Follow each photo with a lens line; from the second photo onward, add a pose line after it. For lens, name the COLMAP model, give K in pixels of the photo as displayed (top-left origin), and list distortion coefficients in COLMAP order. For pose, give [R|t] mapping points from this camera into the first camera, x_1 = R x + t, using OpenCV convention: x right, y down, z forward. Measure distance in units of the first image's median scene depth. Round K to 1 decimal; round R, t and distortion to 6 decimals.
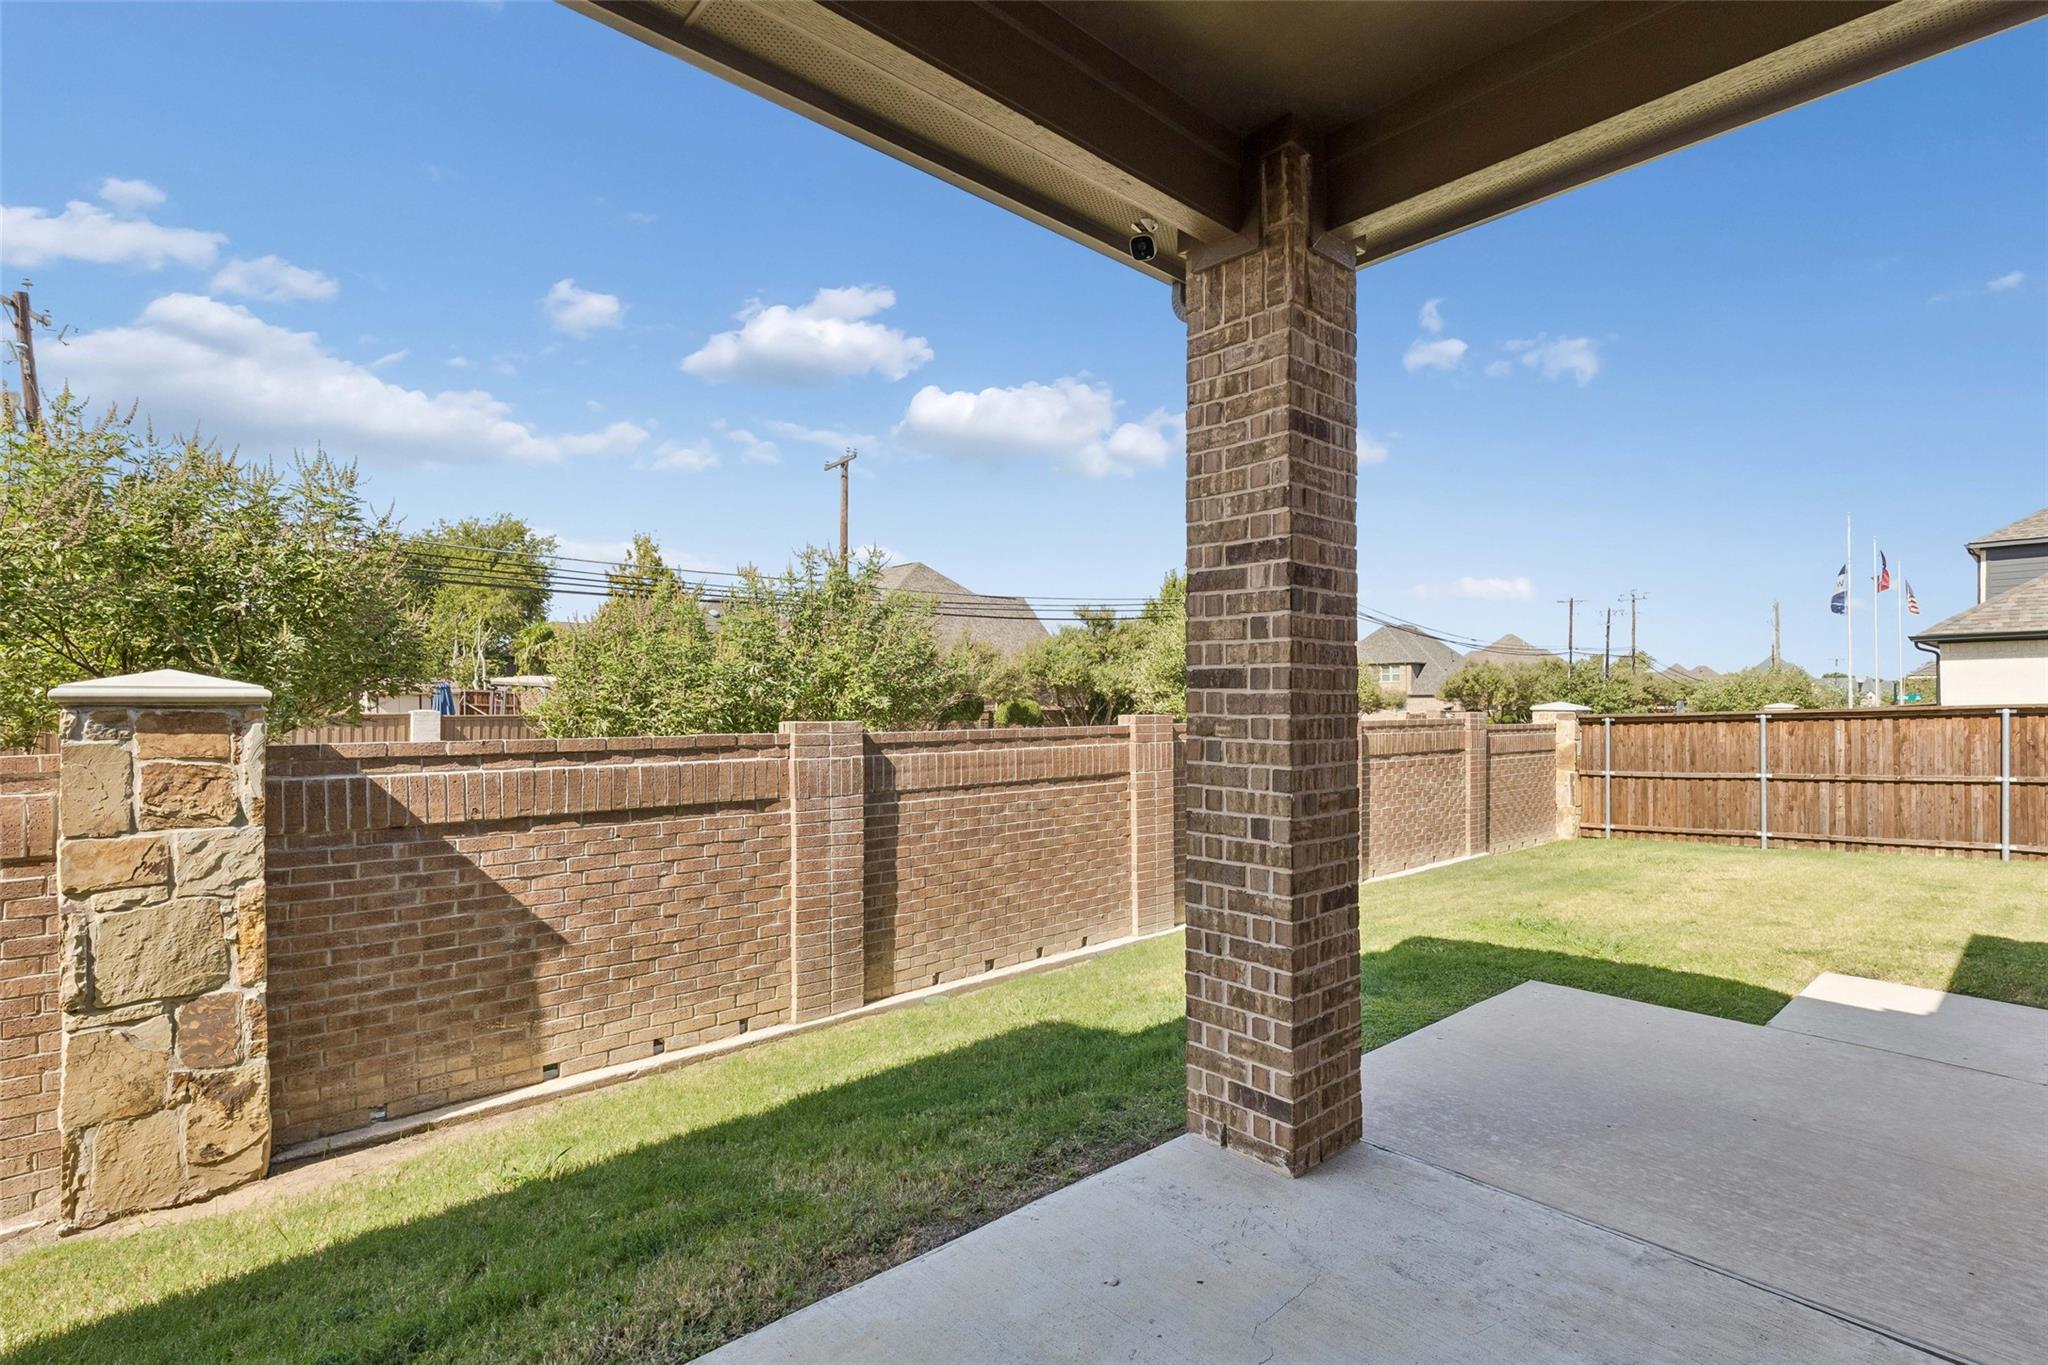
lens RADIAL K [[935.4, 0, 1019.5], [0, 935.4, 688.4], [0, 0, 1]] dist [0.003486, 0.000442]
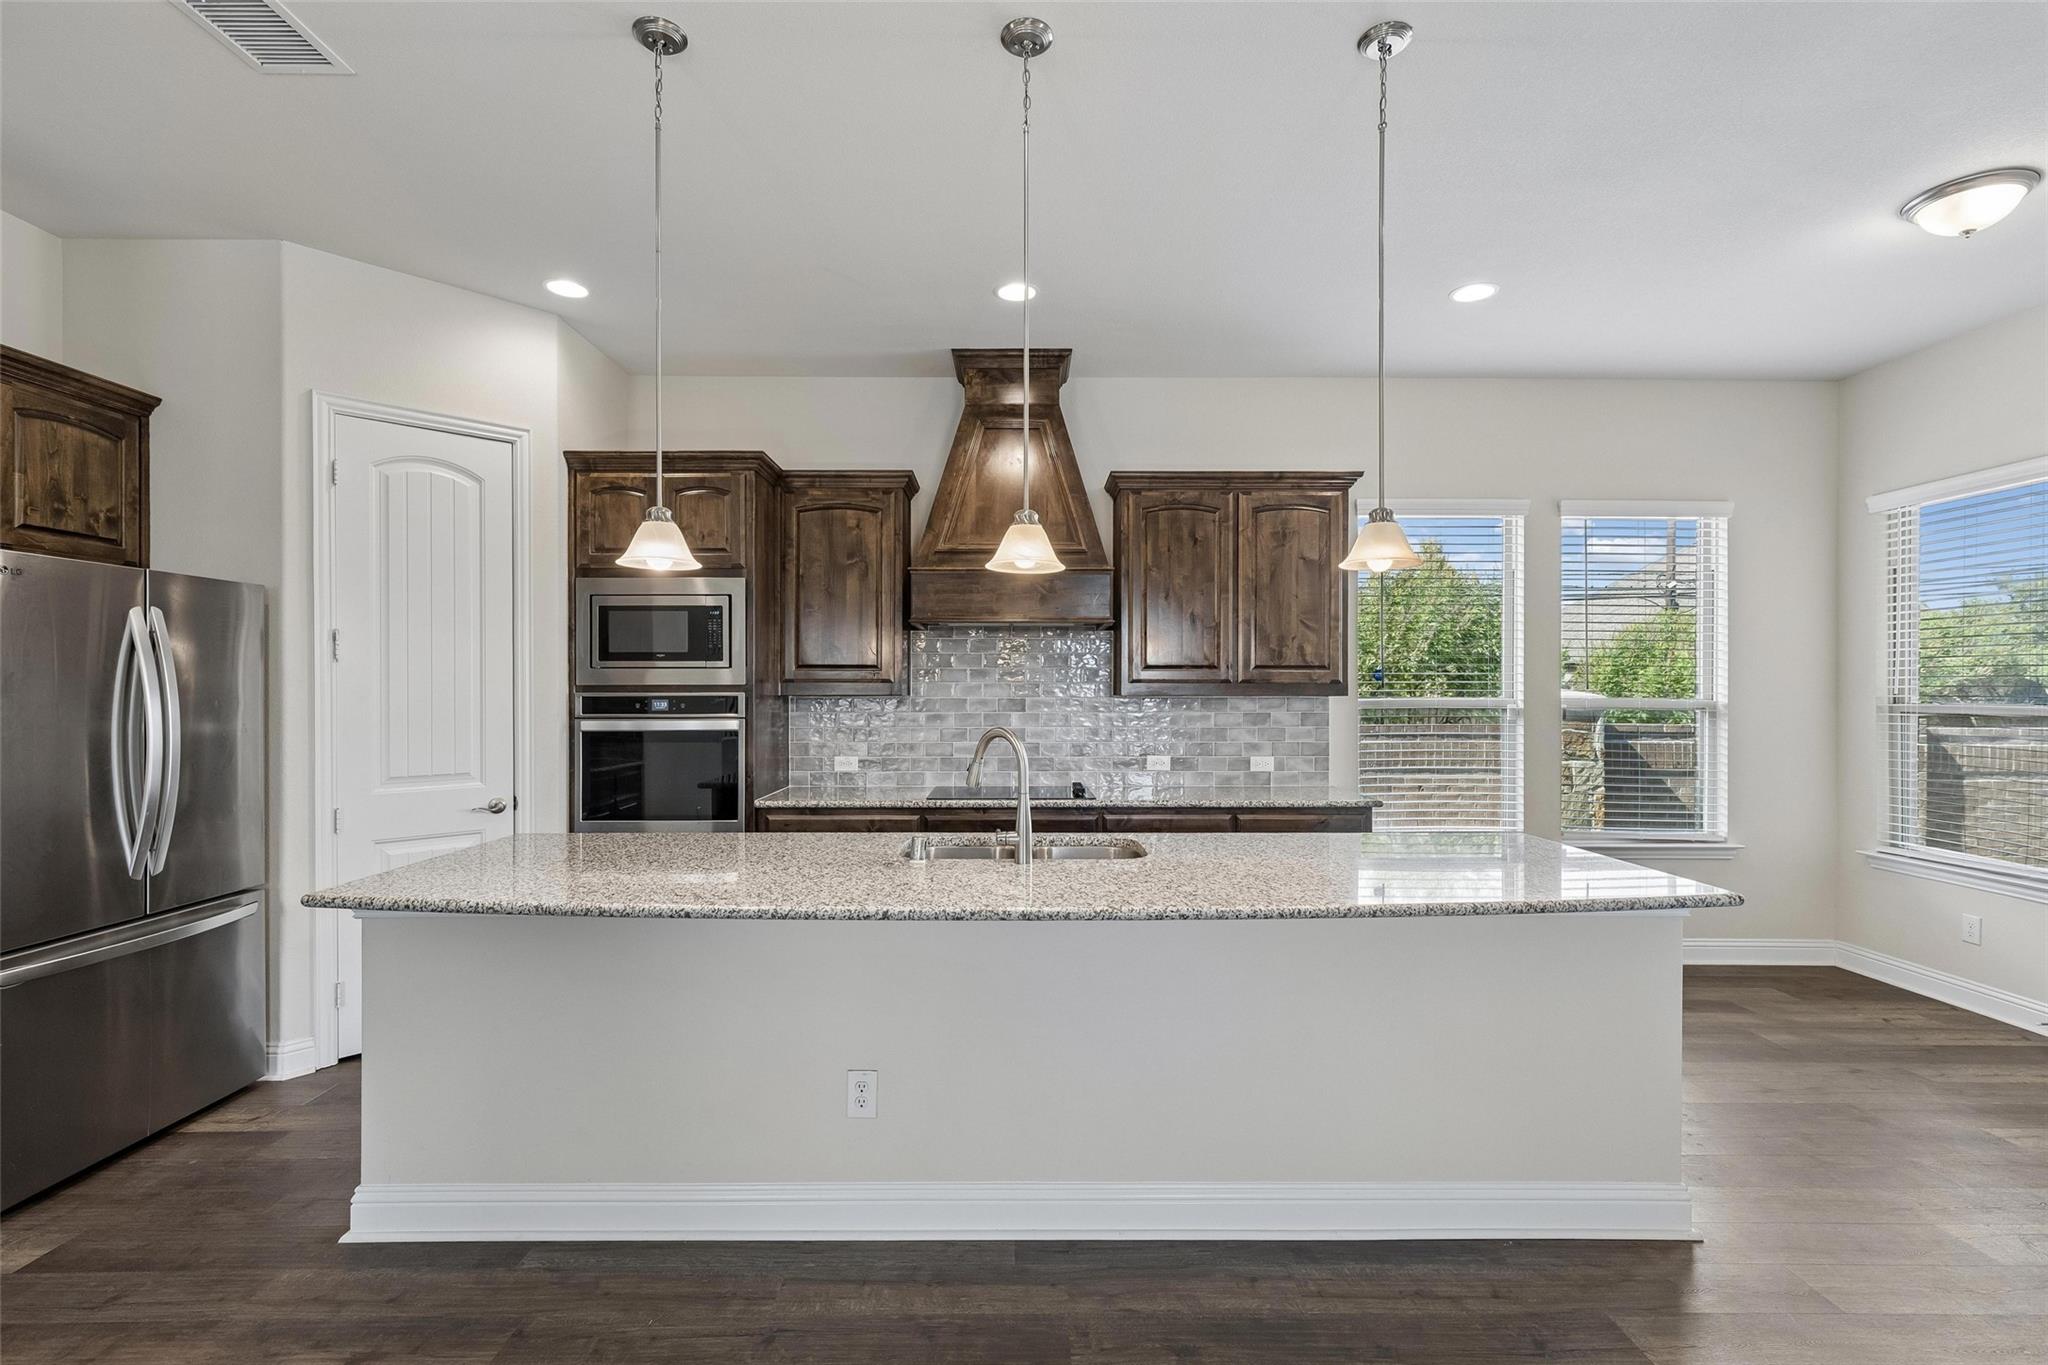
lens RADIAL K [[935.4, 0, 1019.5], [0, 935.4, 688.4], [0, 0, 1]] dist [0.003486, 0.000442]
pose [[0.754471, 0.008803, -0.656274, -0.414755], [0.001824, 0.999878, 0.015508, -0.055361], [0.656331, -0.012897, 0.754363, -1.452994]]
